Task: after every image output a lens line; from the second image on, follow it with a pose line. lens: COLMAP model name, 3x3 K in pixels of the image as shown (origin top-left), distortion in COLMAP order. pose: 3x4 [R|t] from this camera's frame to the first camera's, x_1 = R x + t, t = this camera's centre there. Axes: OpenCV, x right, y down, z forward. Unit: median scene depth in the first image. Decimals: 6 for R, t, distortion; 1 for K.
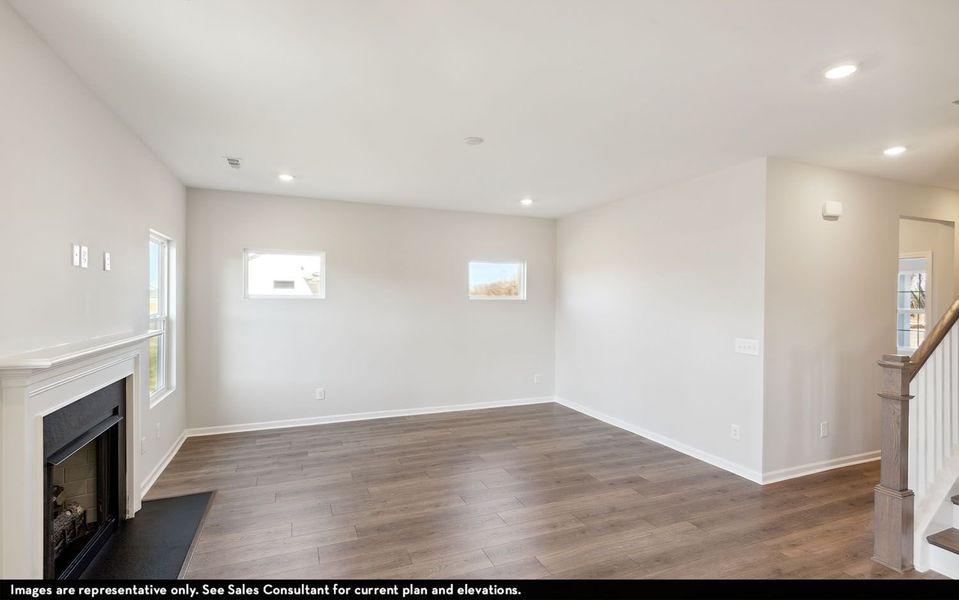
lens RADIAL K [[449.7, 0, 474.7], [0, 449.7, 298.9], [0, 0, 1]] dist [0.013761, -0.008318]
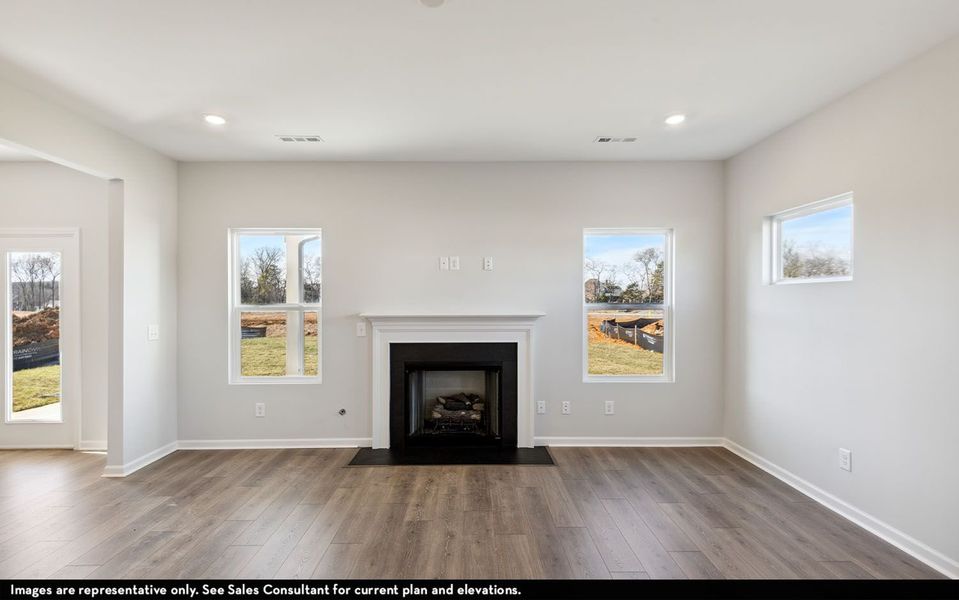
lens RADIAL K [[449.7, 0, 473.7], [0, 449.7, 302.8], [0, 0, 1]] dist [0.013761, -0.008318]
pose [[-0.375977, 0.000869, -0.926629, 0.380002], [-0.001311, 0.999998, 0.001470, 0.029829], [0.926628, 0.001767, -0.375975, 0.945846]]
